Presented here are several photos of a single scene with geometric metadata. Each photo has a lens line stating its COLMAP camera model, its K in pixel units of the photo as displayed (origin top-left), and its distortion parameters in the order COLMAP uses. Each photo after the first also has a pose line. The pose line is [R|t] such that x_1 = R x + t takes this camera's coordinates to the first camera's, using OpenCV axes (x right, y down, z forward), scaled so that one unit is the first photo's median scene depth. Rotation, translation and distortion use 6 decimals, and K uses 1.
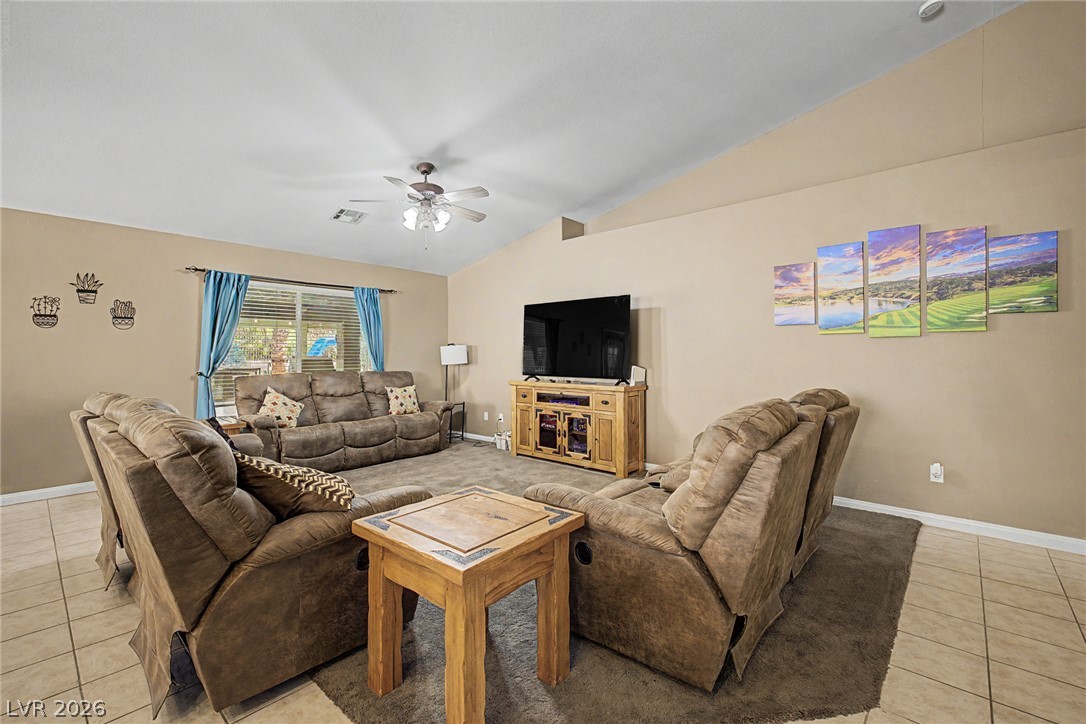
lens RADIAL K [[461.4, 0, 548.4], [0, 461.4, 353.9], [0, 0, 1]] dist [0.004059, -0.001192]
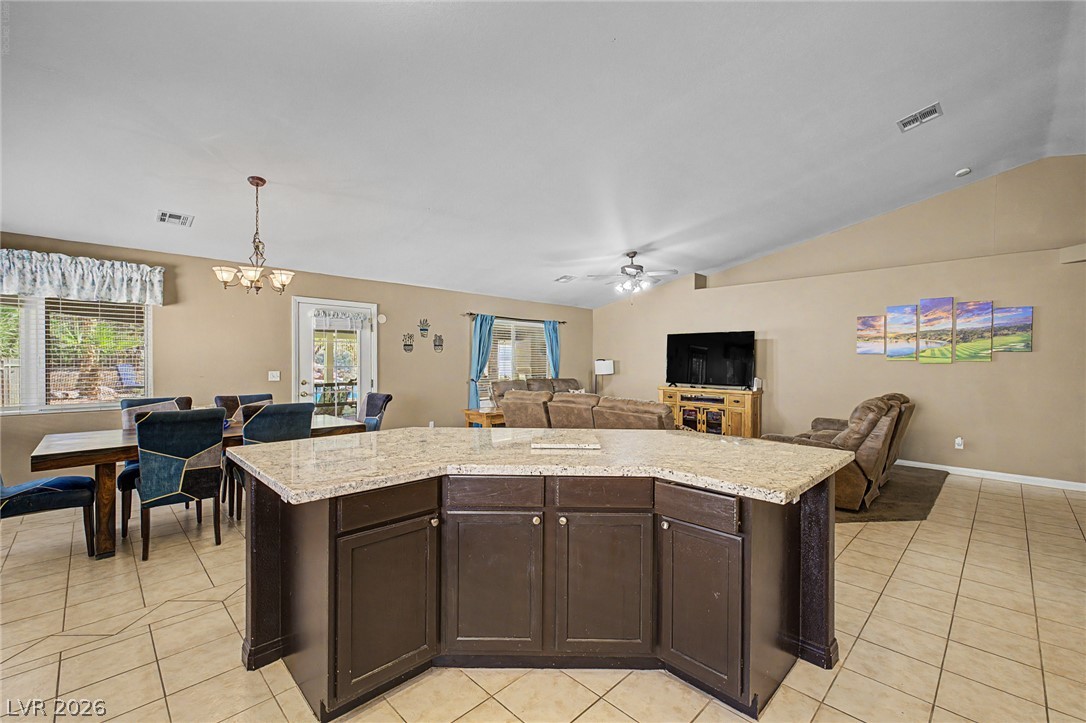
lens RADIAL K [[461.4, 0, 543.0], [0, 461.4, 368.4], [0, 0, 1]] dist [0.004059, -0.001192]
pose [[0.998373, 0.008583, -0.056371, -0.441276], [-0.007389, 0.999745, 0.021361, -0.033280], [0.056540, -0.020910, 0.998181, -0.576601]]
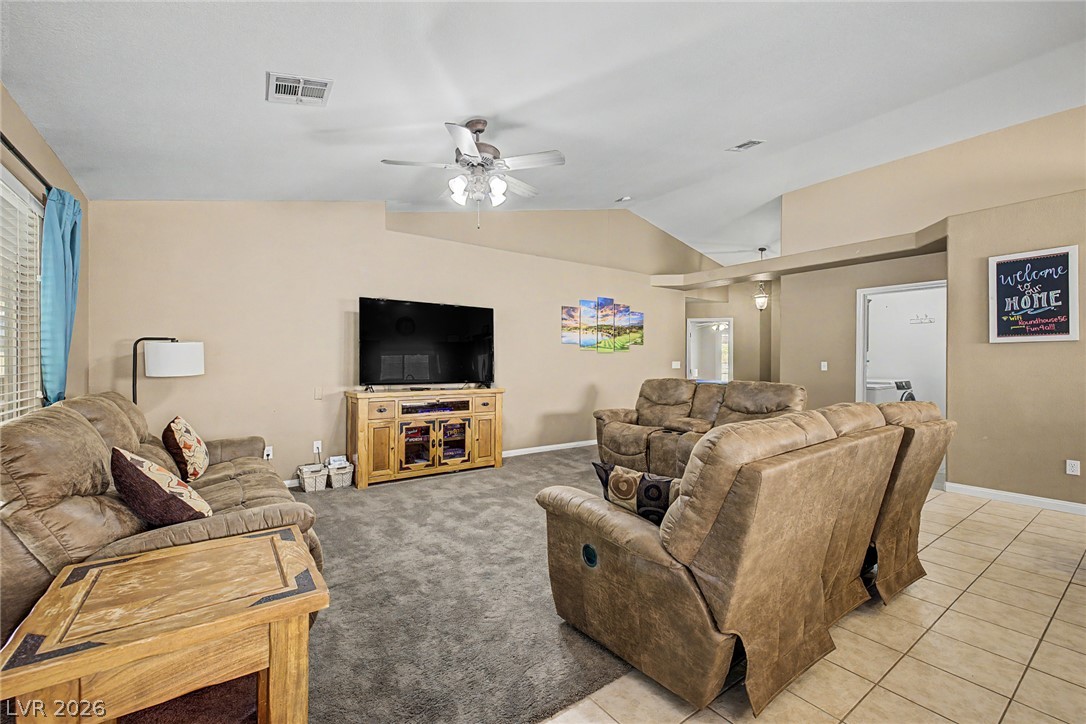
lens RADIAL K [[461.4, 0, 545.3], [0, 461.4, 360.2], [0, 0, 1]] dist [0.004059, -0.001192]
pose [[0.210269, 0.005063, 0.977631, -0.938564], [-0.008507, 0.999958, -0.003349, 0.002353], [-0.977607, -0.007613, 0.210303, 0.637756]]
